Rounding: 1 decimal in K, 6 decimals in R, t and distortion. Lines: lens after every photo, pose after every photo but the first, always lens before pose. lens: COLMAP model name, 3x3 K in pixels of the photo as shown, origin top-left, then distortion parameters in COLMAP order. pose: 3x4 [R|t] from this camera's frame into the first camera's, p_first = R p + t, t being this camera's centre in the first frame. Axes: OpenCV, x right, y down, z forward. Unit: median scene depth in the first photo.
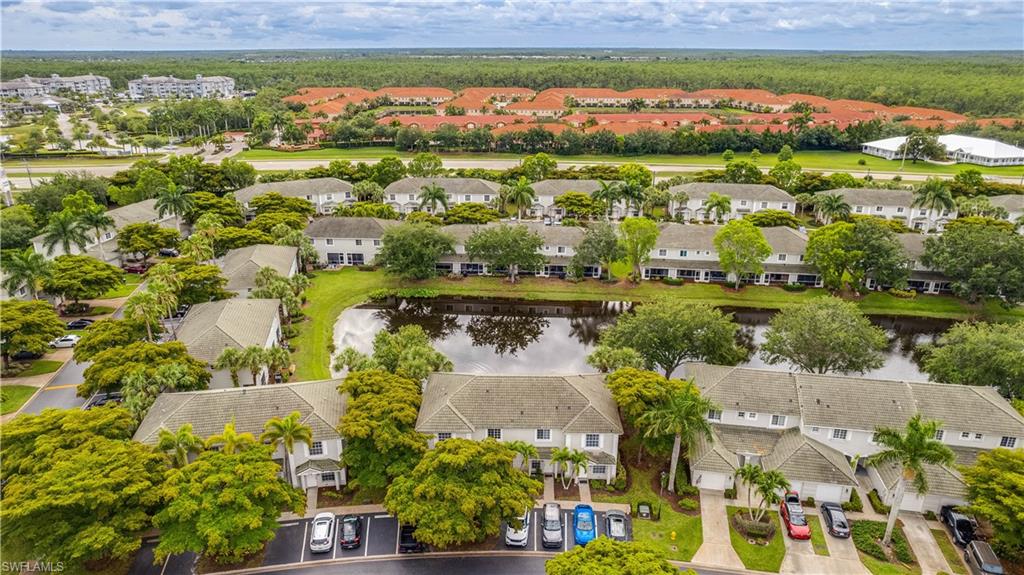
lens RADIAL K [[664.8, 0, 512.0], [0, 664.8, 287.5], [0, 0, 1]] dist [-0.071261, 0.077744]
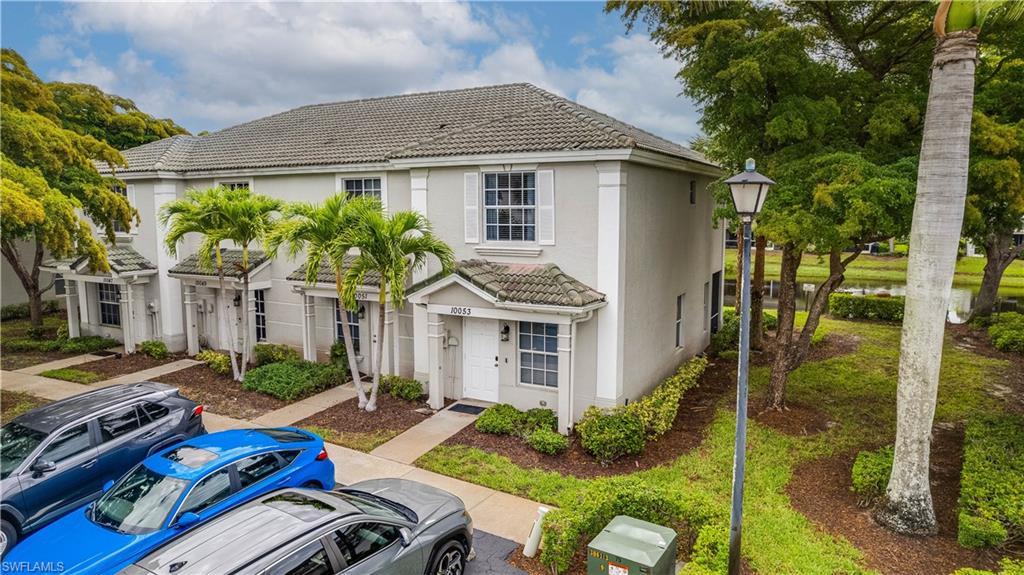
lens RADIAL K [[658.5, 0, 512.0], [0, 658.5, 287.5], [0, 0, 1]] dist [-0.037240, -0.000393]
pose [[0.889945, 0.051840, -0.453112, 0.210201], [-0.158941, 0.966487, -0.201597, 0.283302], [0.427476, 0.251428, 0.868359, 0.766905]]
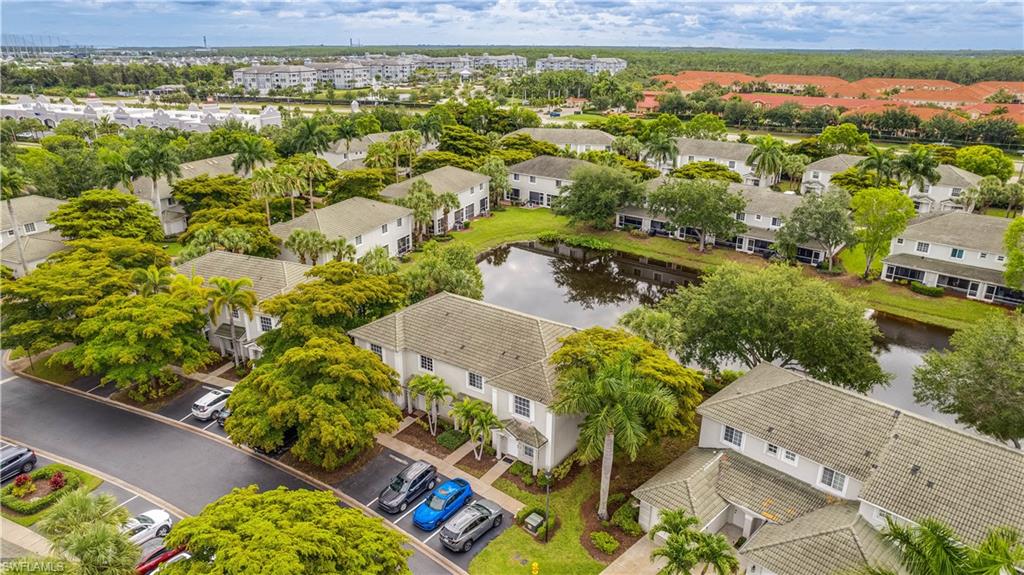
lens RADIAL K [[664.8, 0, 512.0], [0, 664.8, 287.5], [0, 0, 1]] dist [-0.071261, 0.077744]
pose [[0.824725, 0.200728, -0.528713, 0.438235], [-0.200164, 0.977980, 0.059064, 0.060980], [0.528927, 0.057118, 0.846743, 0.356962]]
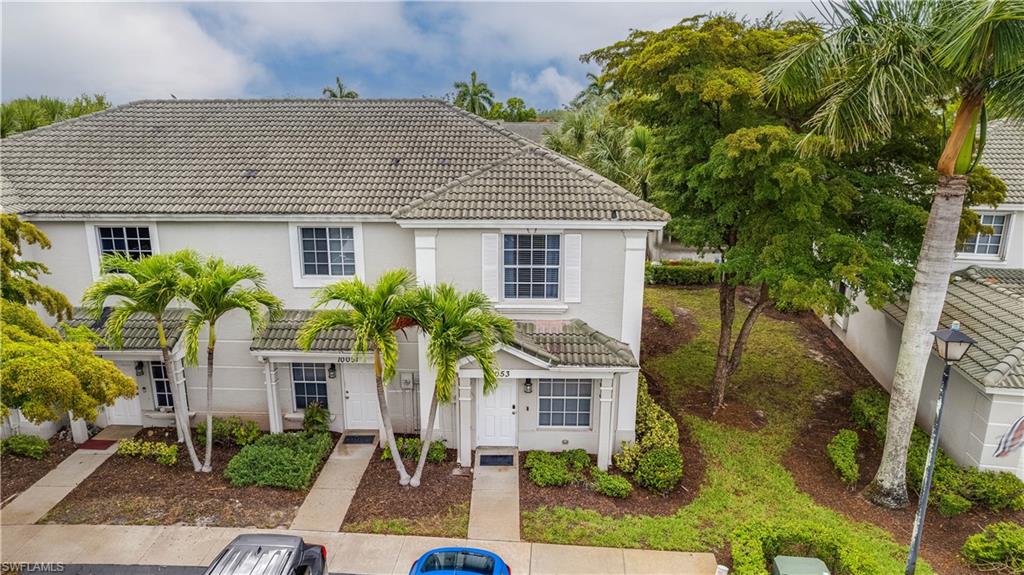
lens RADIAL K [[664.8, 0, 512.0], [0, 664.8, 287.5], [0, 0, 1]] dist [-0.071261, 0.077744]
pose [[0.999993, 0.001444, 0.003350, 0.107324], [-0.001010, 0.992026, -0.126030, 0.251041], [-0.003505, 0.126025, 0.992021, 0.726740]]
